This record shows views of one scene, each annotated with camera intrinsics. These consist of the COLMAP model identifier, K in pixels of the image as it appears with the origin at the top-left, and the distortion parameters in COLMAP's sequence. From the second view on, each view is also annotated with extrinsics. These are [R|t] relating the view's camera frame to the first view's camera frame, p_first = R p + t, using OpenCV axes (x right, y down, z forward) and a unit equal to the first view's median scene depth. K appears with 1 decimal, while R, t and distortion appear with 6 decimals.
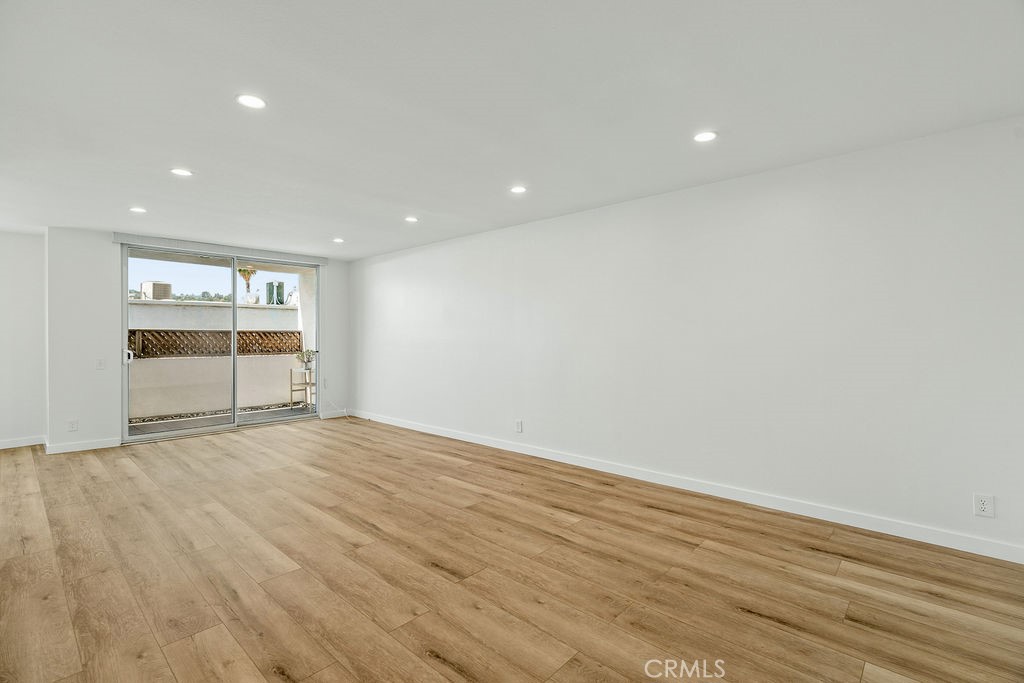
lens RADIAL K [[464.8, 0, 515.0], [0, 464.8, 339.5], [0, 0, 1]] dist [-0.007292, 0.000970]
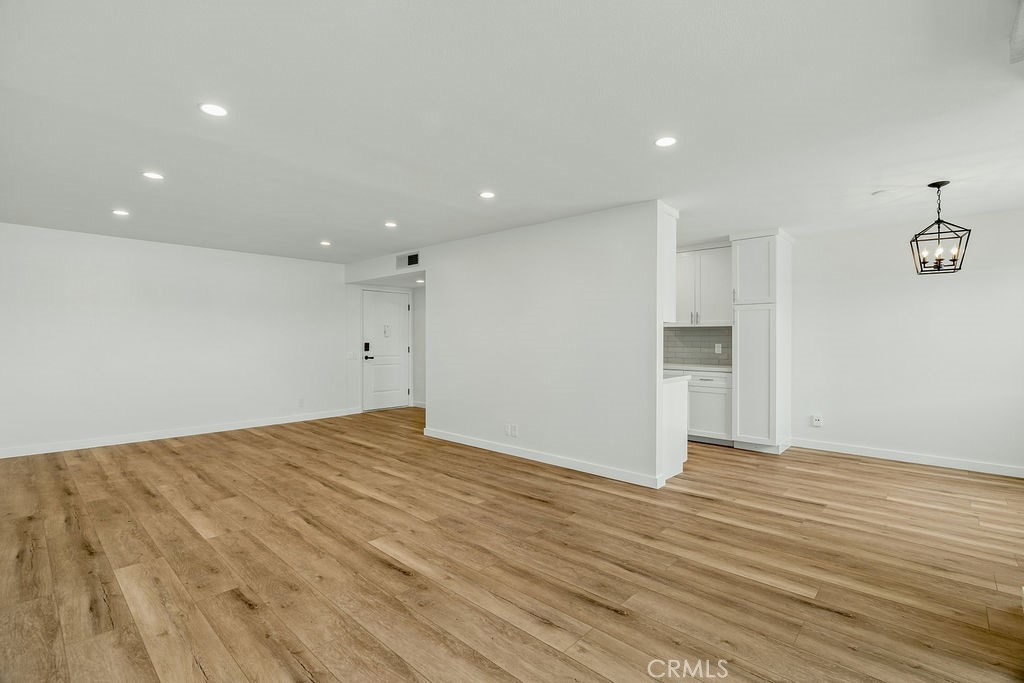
lens RADIAL K [[464.8, 0, 515.0], [0, 464.8, 339.5], [0, 0, 1]] dist [-0.007292, 0.000970]
pose [[-0.999991, 0.002007, 0.003758, -0.743793], [0.002046, 0.999944, 0.010354, -0.014228], [-0.003737, 0.010361, -0.999939, 2.027524]]
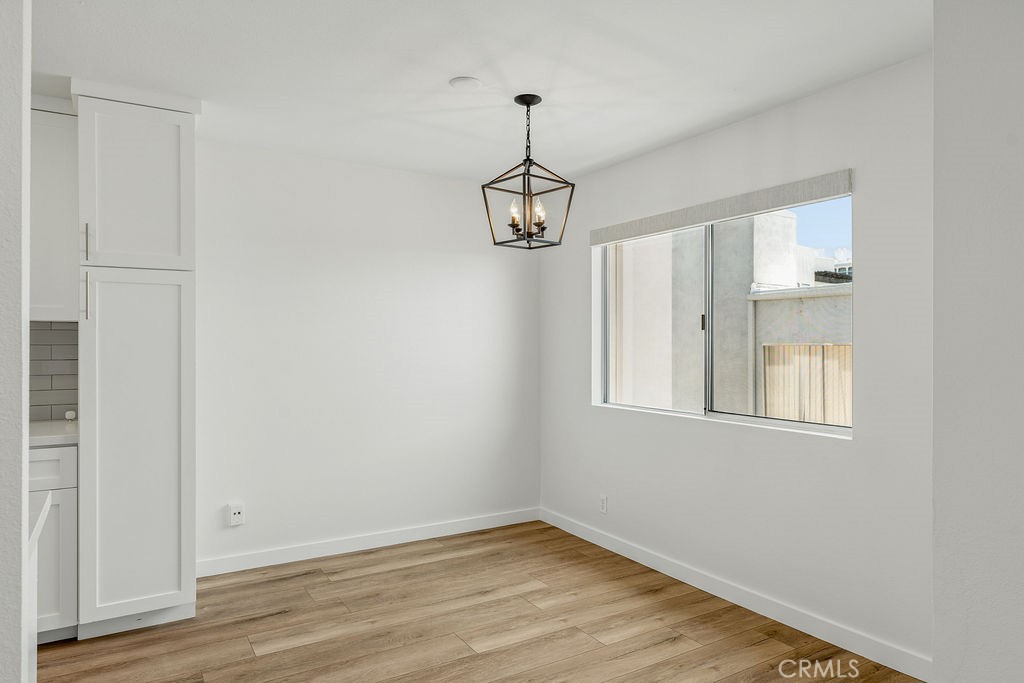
lens RADIAL K [[643.5, 0, 512.0], [0, 643.5, 341.5], [0, 0, 1]] dist [0.005155, 0.001629]
pose [[-0.288470, 0.000547, -0.957489, -0.840304], [-0.007888, 0.999965, 0.002948, -0.022756], [0.957456, 0.008403, -0.288455, 1.246420]]
